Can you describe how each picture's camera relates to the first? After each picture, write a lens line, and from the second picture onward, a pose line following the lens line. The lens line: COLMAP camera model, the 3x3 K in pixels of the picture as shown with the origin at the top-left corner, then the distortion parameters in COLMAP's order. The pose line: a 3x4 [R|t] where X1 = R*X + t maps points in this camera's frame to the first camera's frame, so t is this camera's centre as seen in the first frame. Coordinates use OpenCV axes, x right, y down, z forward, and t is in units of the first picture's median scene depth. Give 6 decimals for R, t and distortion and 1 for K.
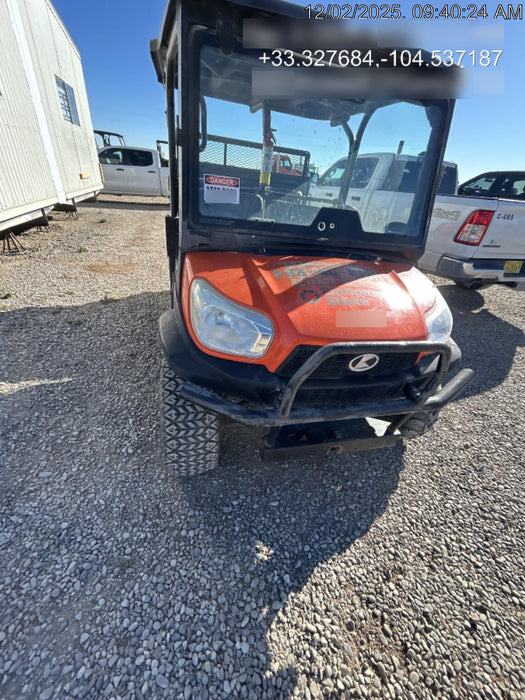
lens RADIAL K [[283.7, 0, 263.8], [0, 283.7, 353.7], [0, 0, 1]] dist [0.002397, -0.001909]
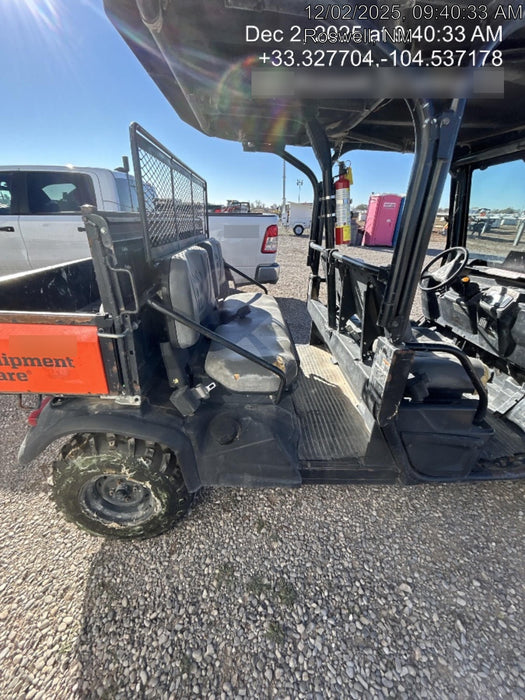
lens RADIAL K [[283.7, 0, 262.0], [0, 283.7, 347.8], [0, 0, 1]] dist [0.002397, -0.001909]
pose [[0.212567, -0.505301, 0.836353, -1.254460], [0.516599, 0.784631, 0.342753, -1.238593], [-0.829422, 0.359201, 0.427824, 1.626639]]
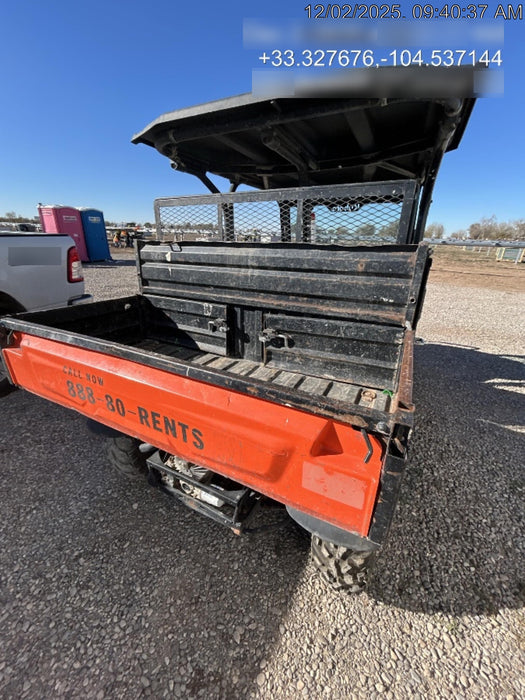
lens RADIAL K [[283.7, 0, 262.8], [0, 283.7, 347.6], [0, 0, 1]] dist [0.002397, -0.001909]
pose [[-0.748977, -0.351448, 0.561709, -0.879468], [0.263529, 0.619806, 0.739184, -1.939216], [-0.607936, 0.701659, -0.371604, 2.797516]]
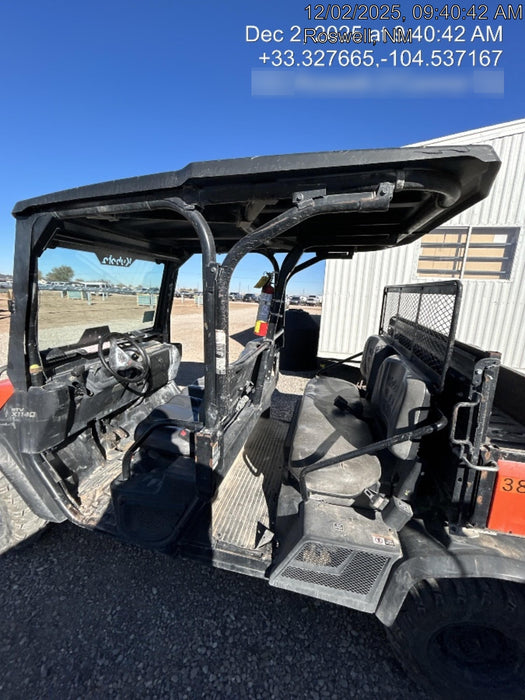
lens RADIAL K [[283.7, 0, 264.7], [0, 283.7, 348.5], [0, 0, 1]] dist [0.002397, -0.001909]
pose [[-0.444648, 0.051406, -0.894229, 1.181864], [-0.553413, 0.769231, 0.319401, -1.395272], [0.704288, 0.636899, -0.313589, 2.177670]]
